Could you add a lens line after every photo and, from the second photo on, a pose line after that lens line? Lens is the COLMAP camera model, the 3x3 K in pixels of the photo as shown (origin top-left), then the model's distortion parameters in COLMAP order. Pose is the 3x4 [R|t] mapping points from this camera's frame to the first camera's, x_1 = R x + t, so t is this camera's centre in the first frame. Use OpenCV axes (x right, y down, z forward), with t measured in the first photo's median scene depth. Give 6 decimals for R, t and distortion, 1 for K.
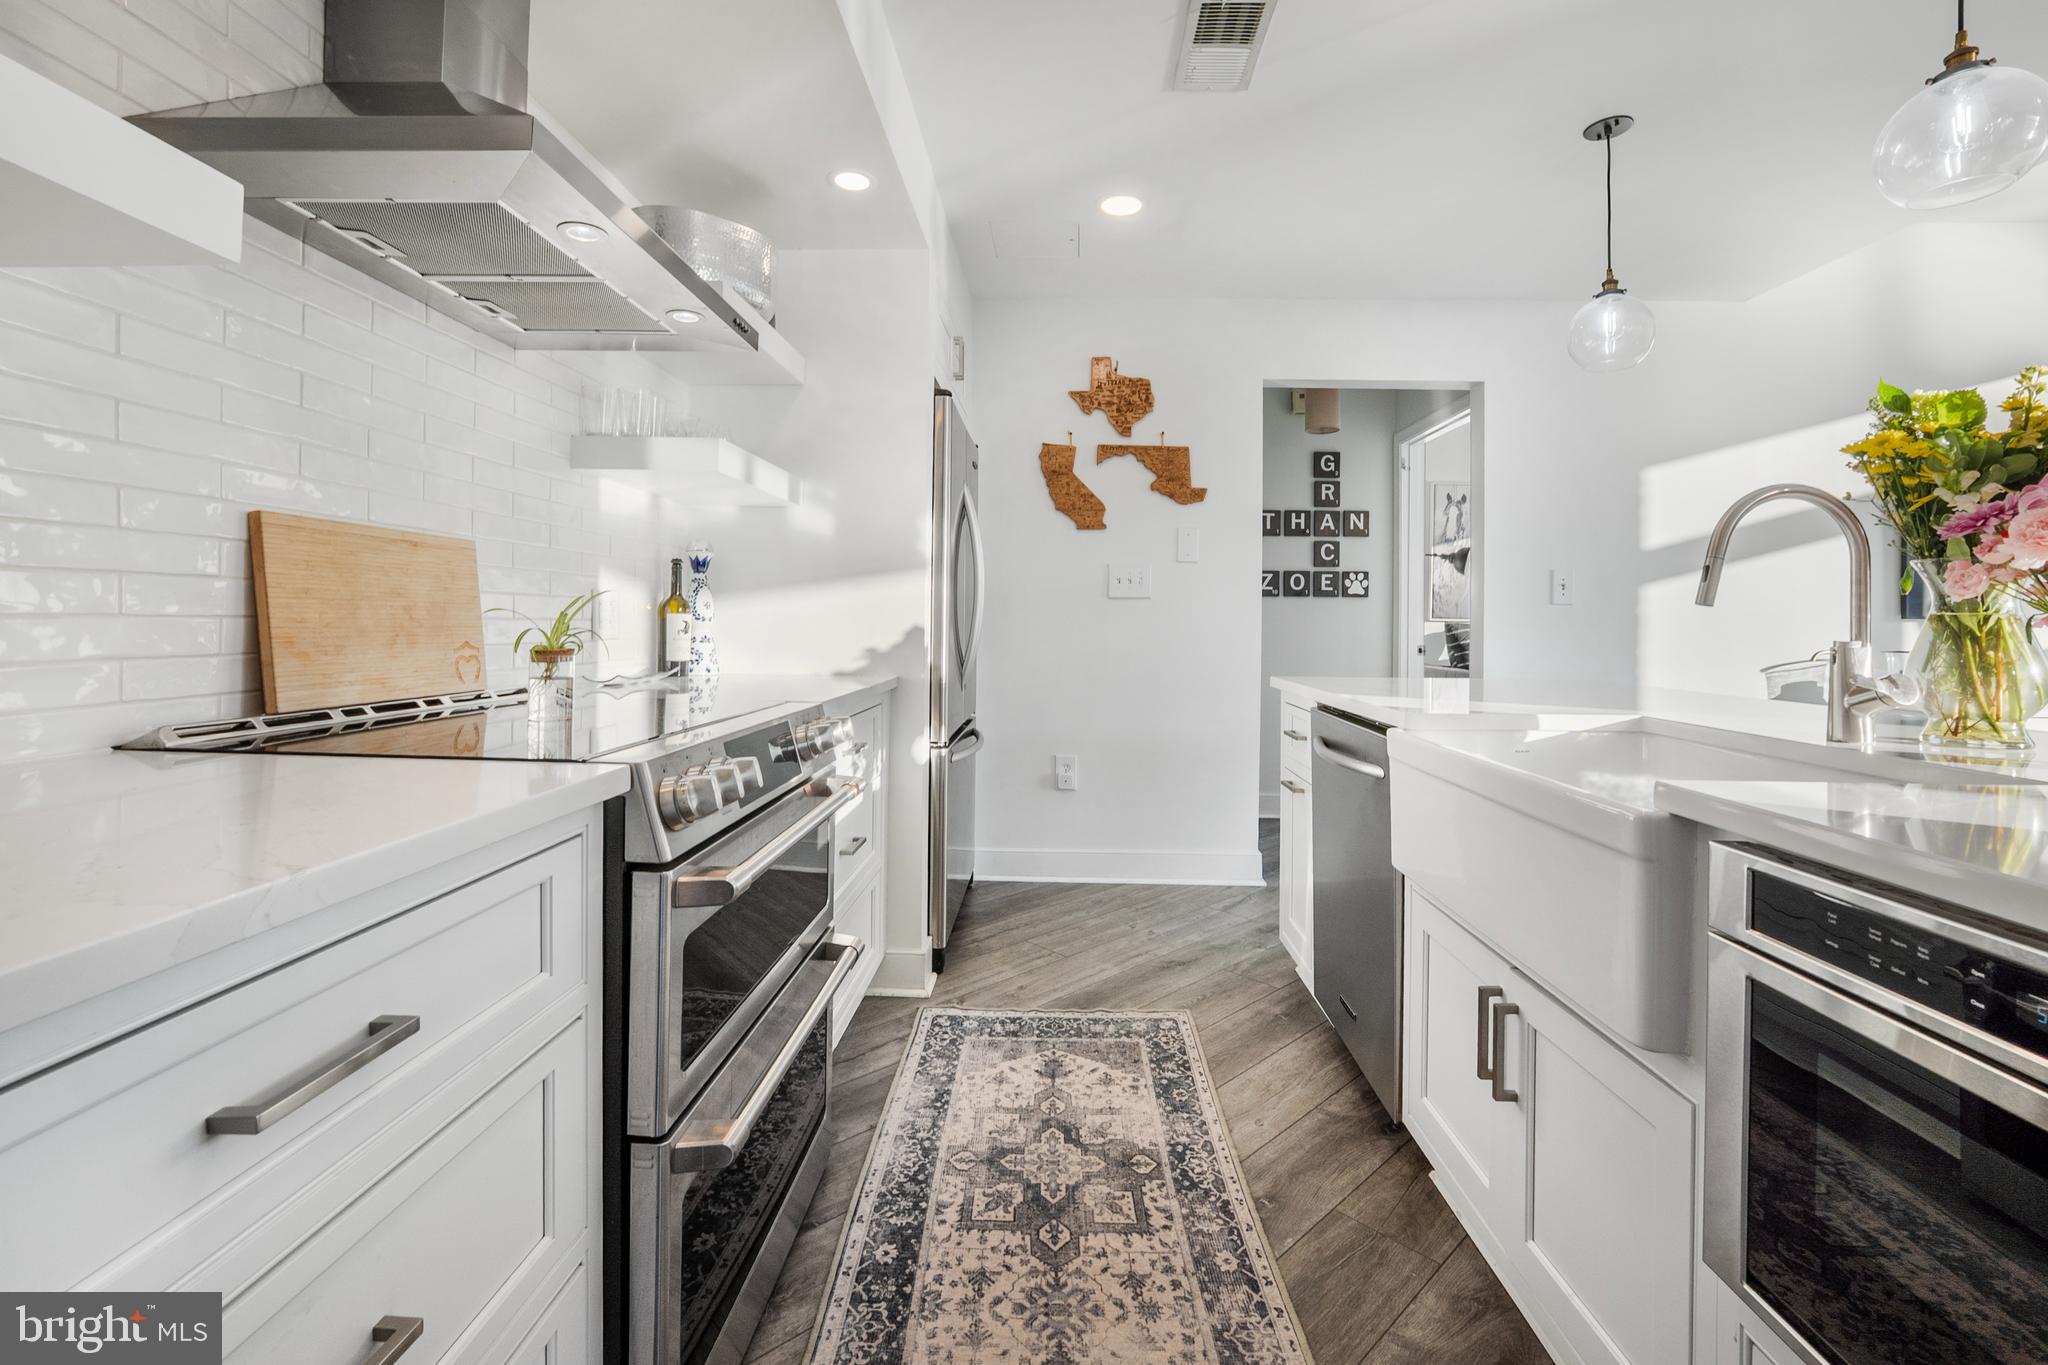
lens RADIAL K [[874.9, 0, 993.8], [0, 874.9, 631.8], [0, 0, 1]] dist [-0.041629, 0.006439]
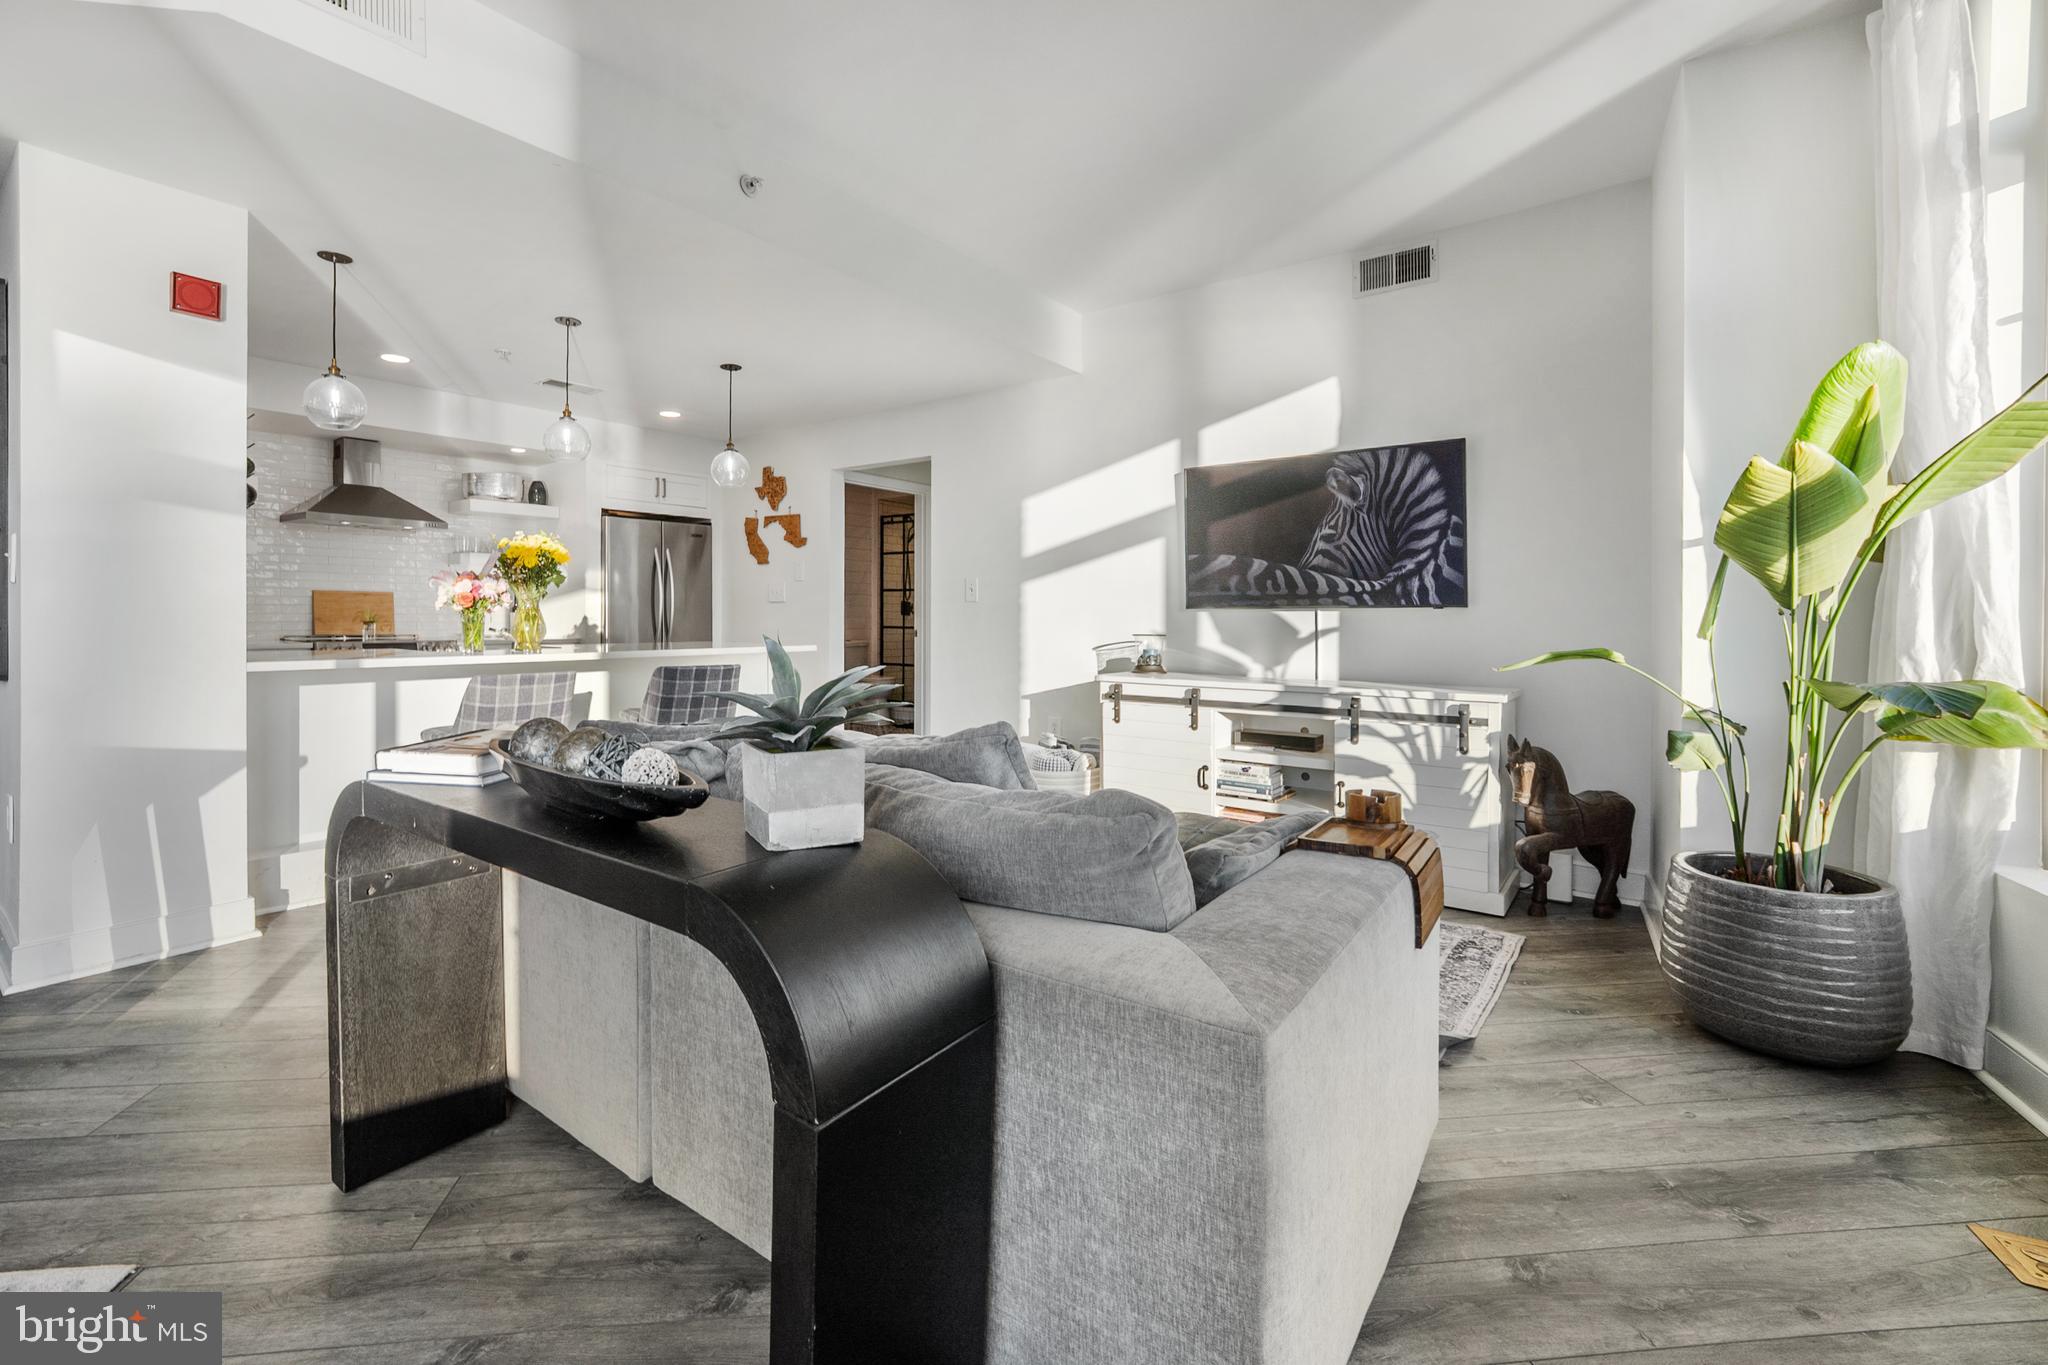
lens RADIAL K [[874.9, 0, 993.8], [0, 874.9, 631.8], [0, 0, 1]] dist [-0.041629, 0.006439]
pose [[0.838441, 0.004493, -0.544974, 1.493008], [-0.005415, 0.999985, -0.000086, 0.019182], [0.544966, 0.003023, 0.838453, -0.241121]]
